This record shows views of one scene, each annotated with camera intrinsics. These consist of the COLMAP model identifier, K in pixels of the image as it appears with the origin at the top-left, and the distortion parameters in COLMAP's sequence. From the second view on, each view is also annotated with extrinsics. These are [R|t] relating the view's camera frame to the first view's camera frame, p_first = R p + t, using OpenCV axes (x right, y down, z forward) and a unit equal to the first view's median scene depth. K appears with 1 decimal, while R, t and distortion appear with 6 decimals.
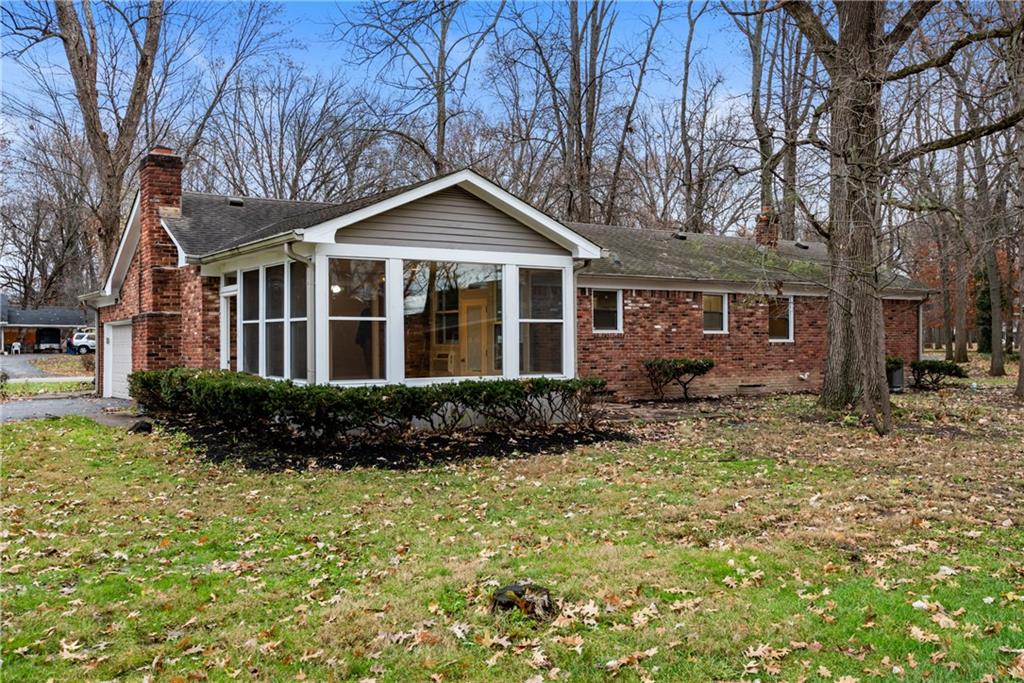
lens RADIAL K [[929.3, 0, 511.6], [0, 929.3, 341.0], [0, 0, 1]] dist [0.009486, 0.000000]
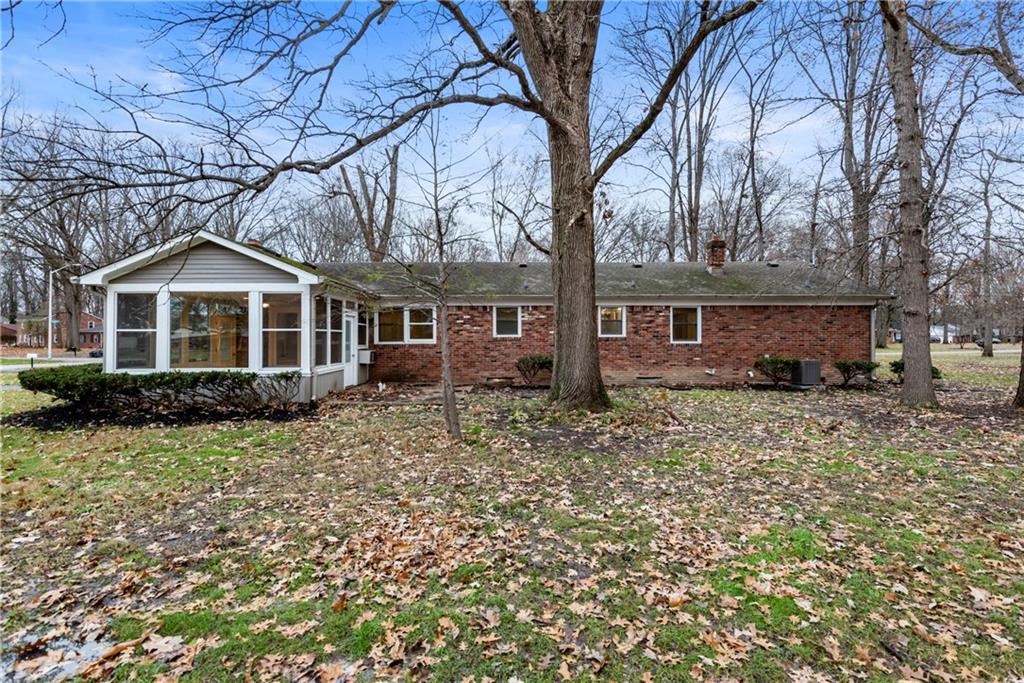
lens RADIAL K [[461.7, 0, 512.2], [0, 461.7, 337.1], [0, 0, 1]] dist [0.020517, -0.000347]
pose [[0.842720, -0.003038, -0.538344, 0.497306], [0.000383, 0.999987, -0.005044, -0.004896], [0.538353, 0.004044, 0.842710, 0.411732]]
